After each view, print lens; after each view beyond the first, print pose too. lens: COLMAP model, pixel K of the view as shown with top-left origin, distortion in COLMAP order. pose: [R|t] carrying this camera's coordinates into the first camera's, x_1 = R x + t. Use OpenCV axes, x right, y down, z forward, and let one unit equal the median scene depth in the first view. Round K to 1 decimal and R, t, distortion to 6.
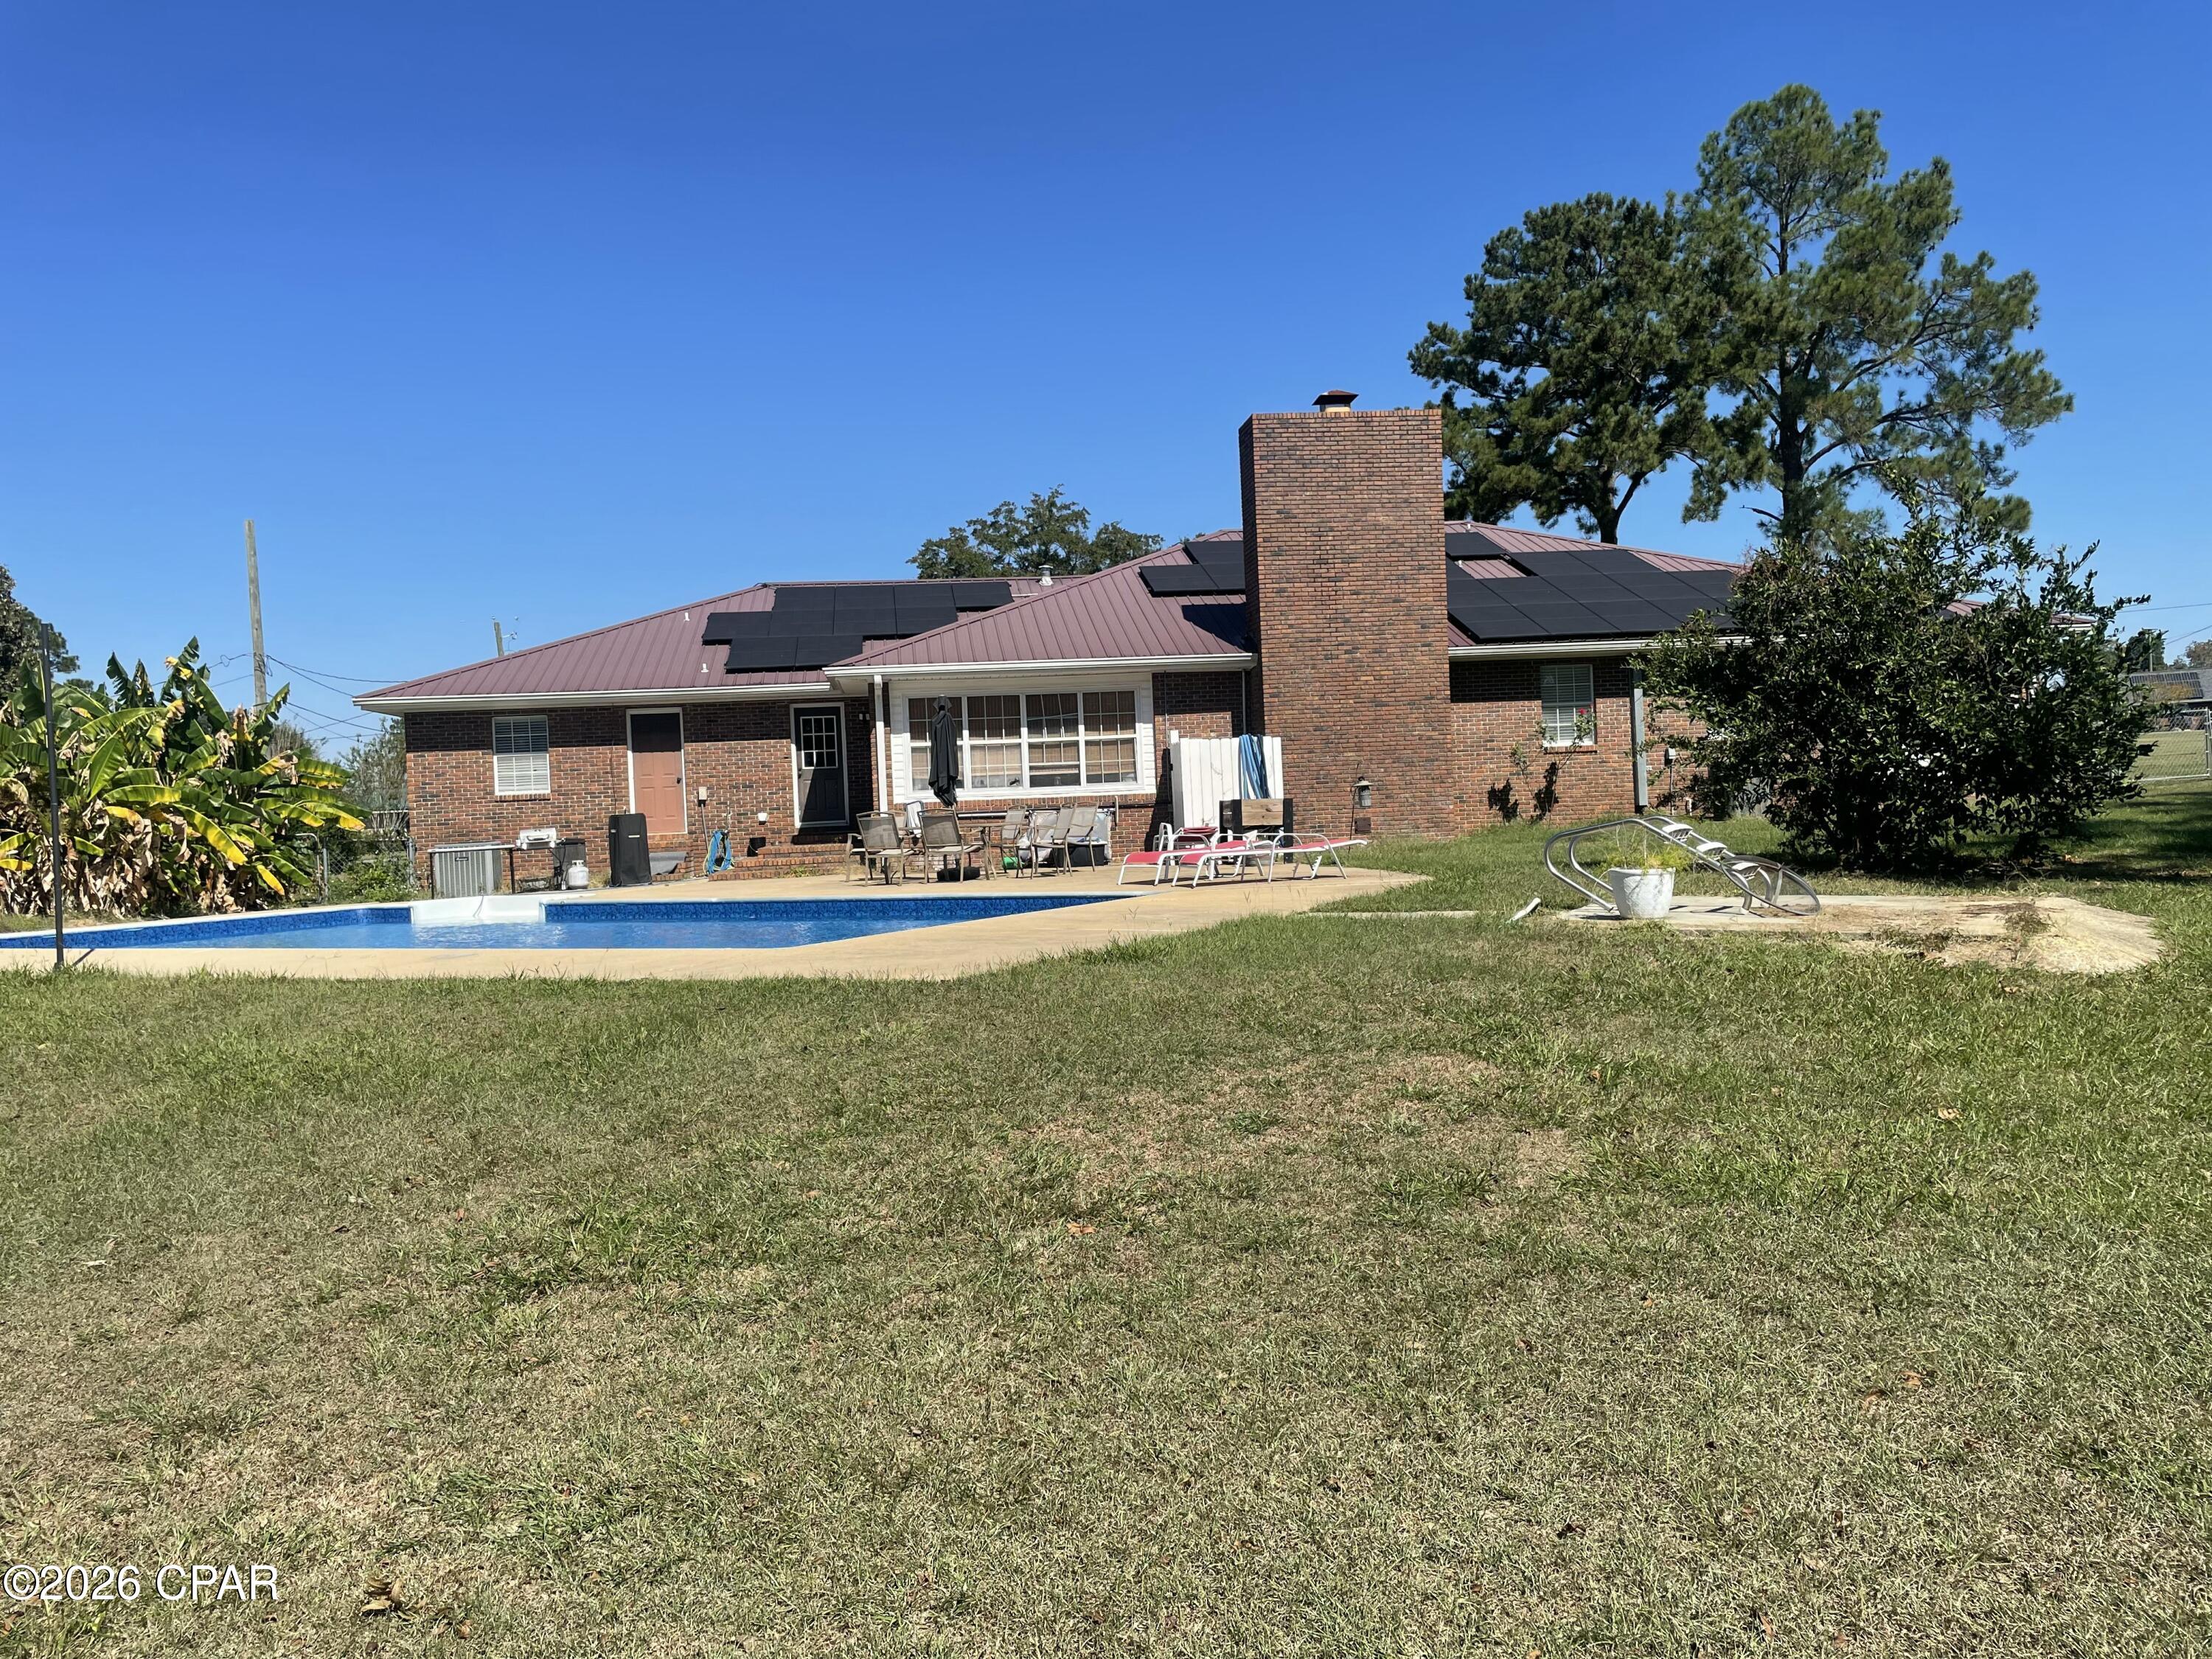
lens RADIAL K [[1682.6, 0, 1103.7], [0, 1682.6, 800.7], [0, 0, 1]] dist [0.092105, -0.120024]
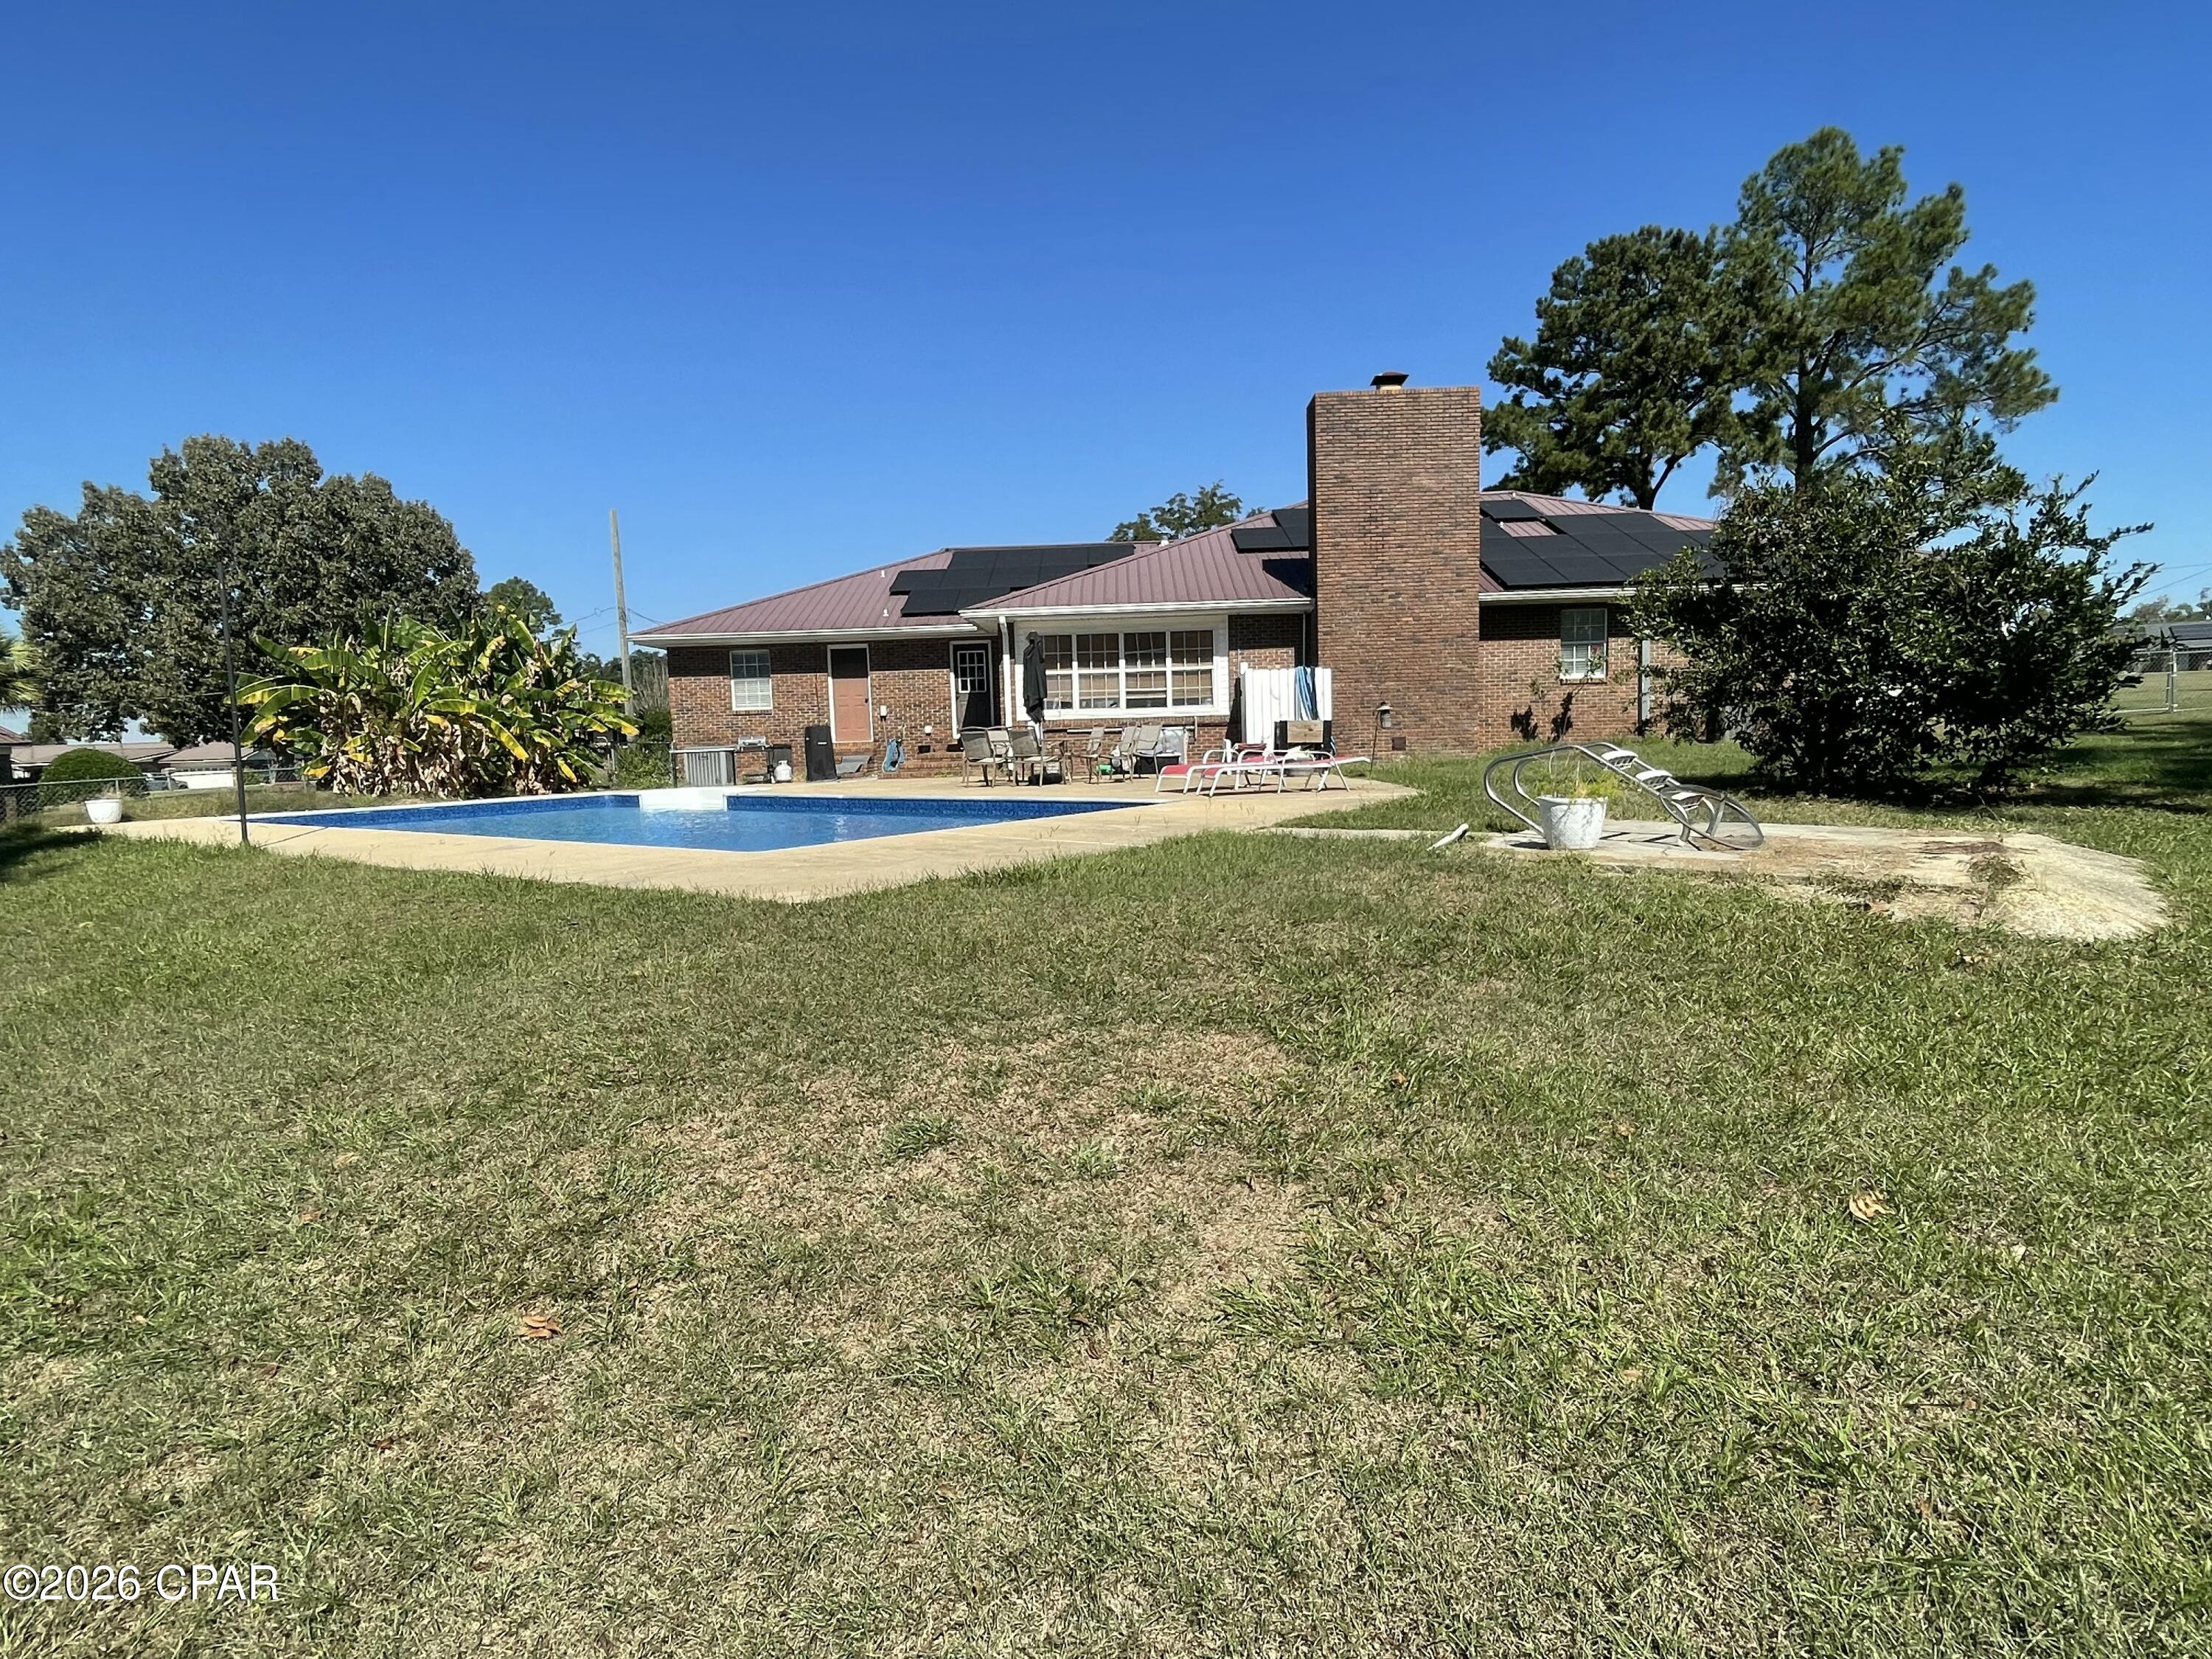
lens RADIAL K [[1198.1, 0, 1097.6], [0, 1198.1, 838.3], [0, 0, 1]] dist [-0.005327, 0.002074]
pose [[0.989829, 0.026106, -0.139849, 0.060302], [-0.012108, 0.994911, 0.100029, -0.000708], [0.141749, -0.097318, 0.985107, 0.119085]]
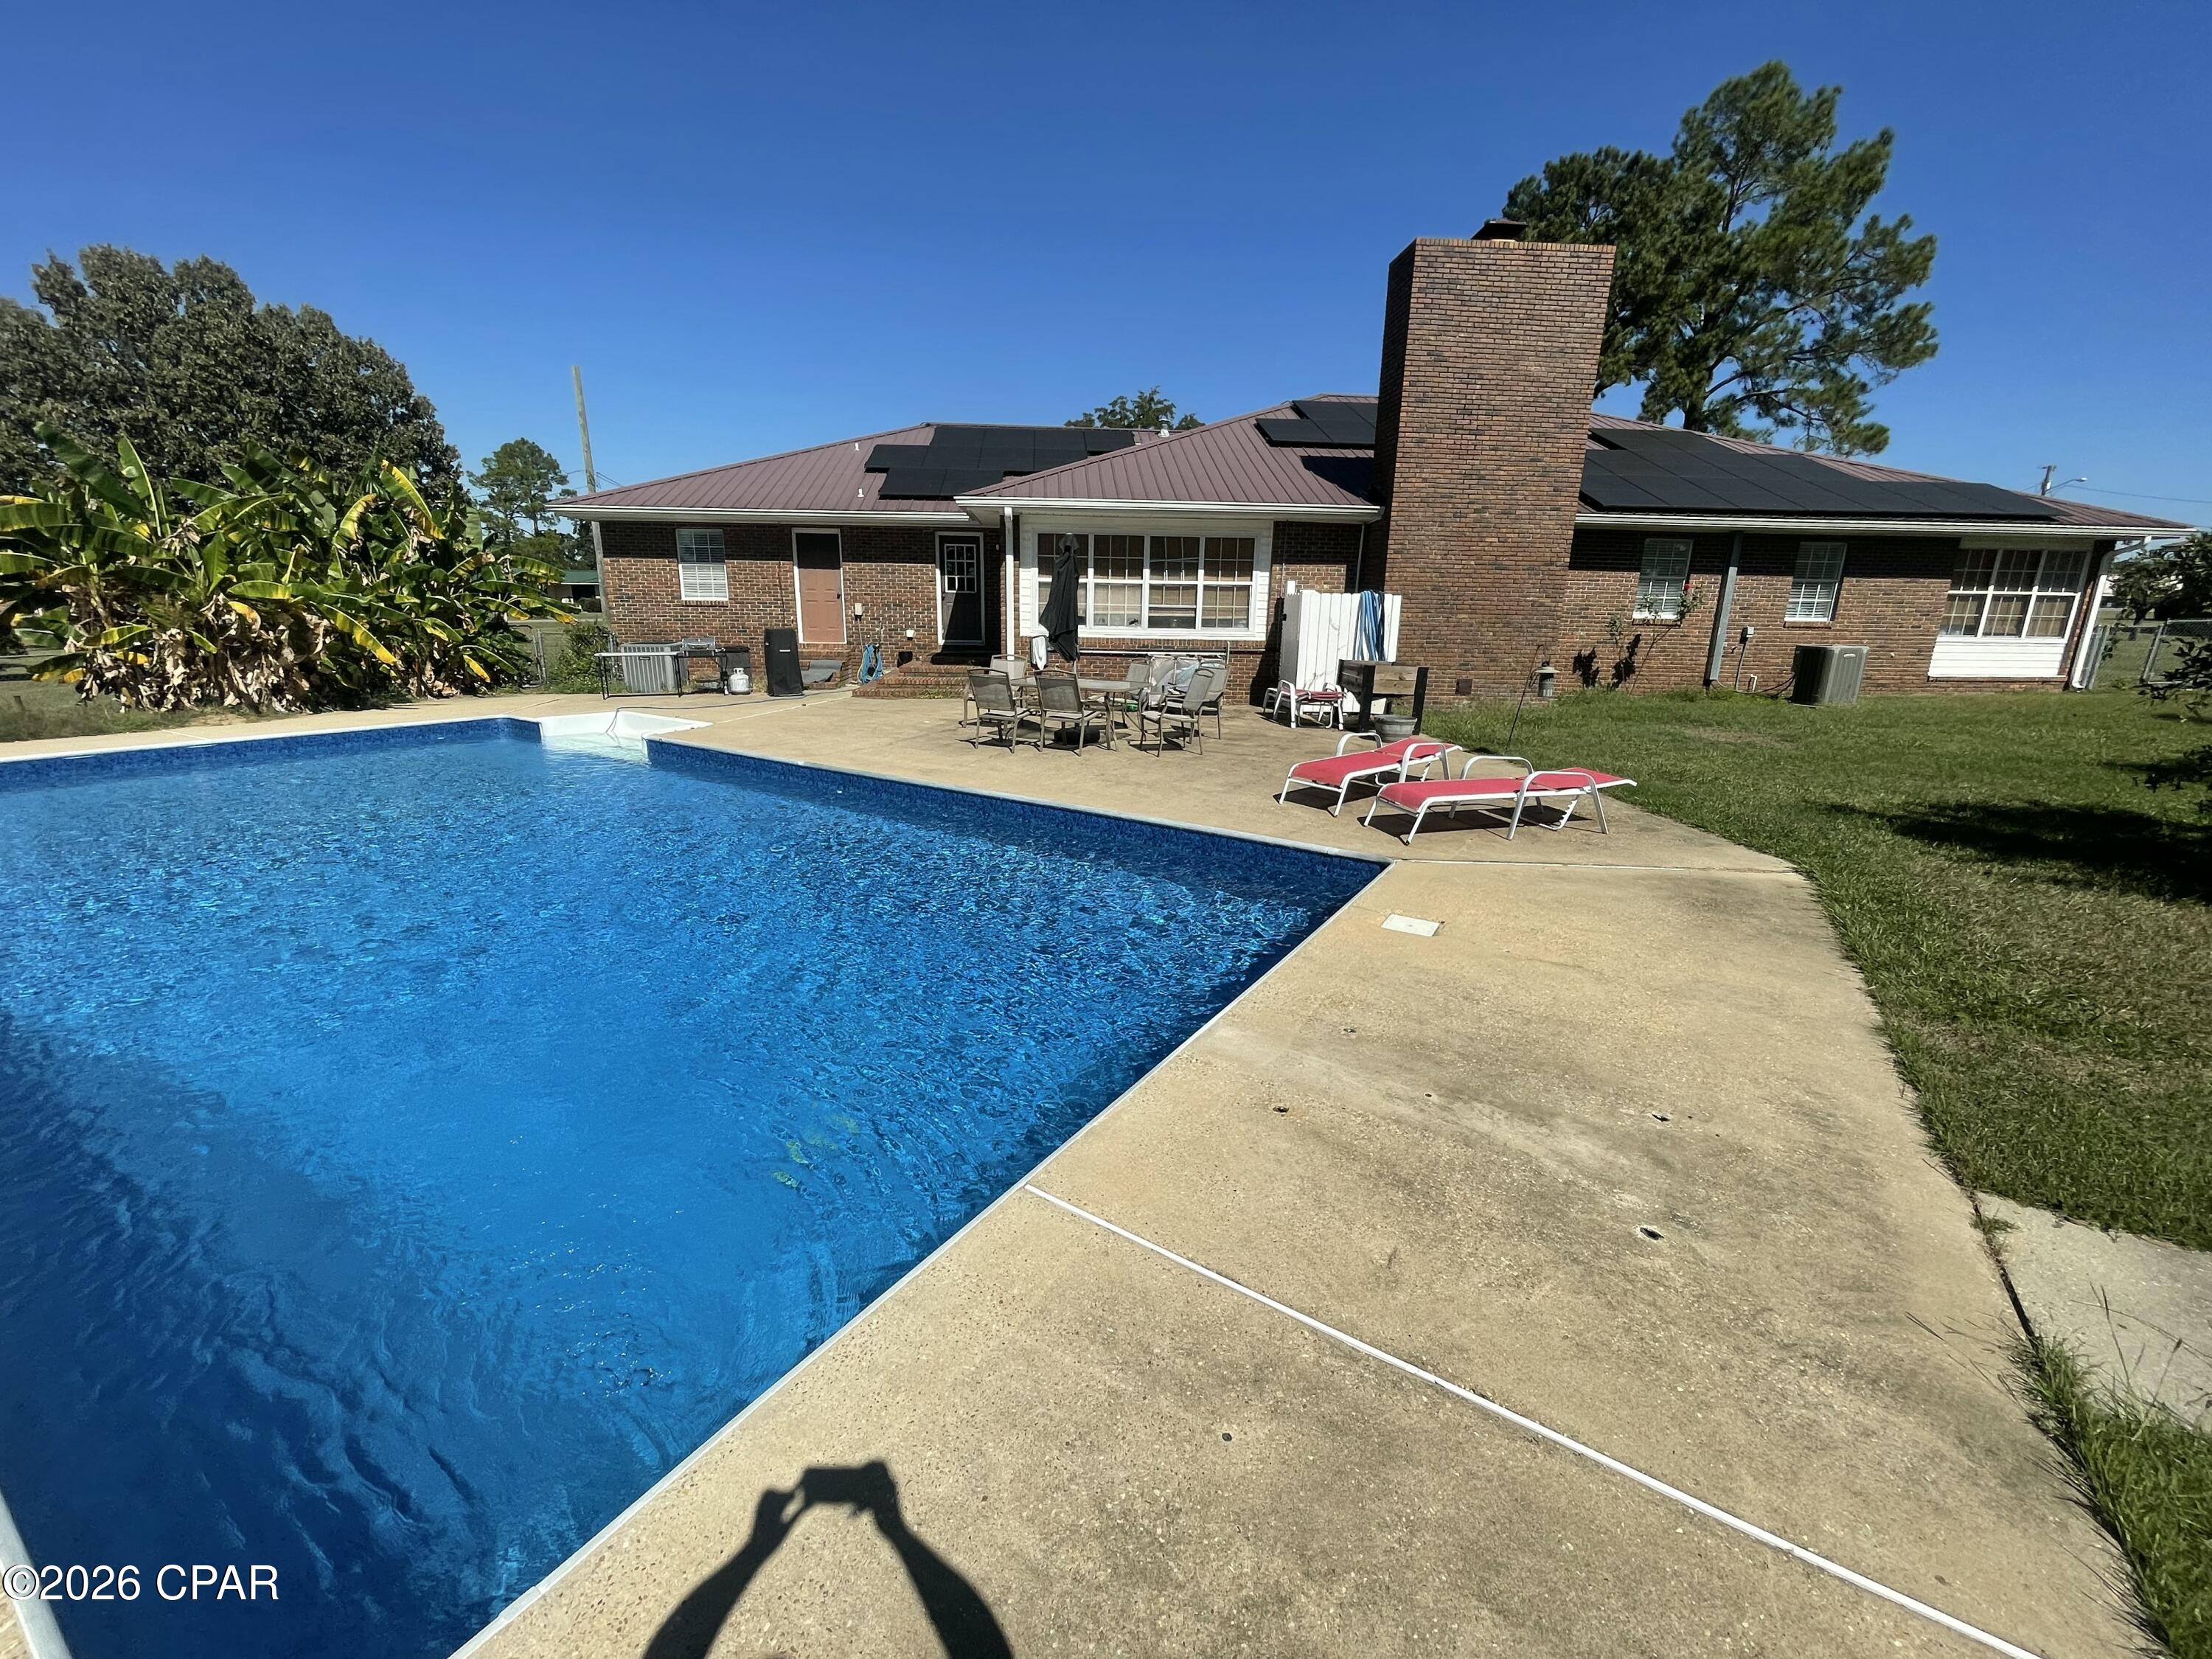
lens RADIAL K [[903.1, 0, 1106.2], [0, 903.1, 832.7], [0, 0, 1]] dist [-0.003592, 0.001291]
pose [[0.996534, 0.073722, -0.038526, -0.038404], [-0.061345, 0.964146, 0.258186, -0.028376], [0.056179, -0.254928, 0.965327, 0.411148]]
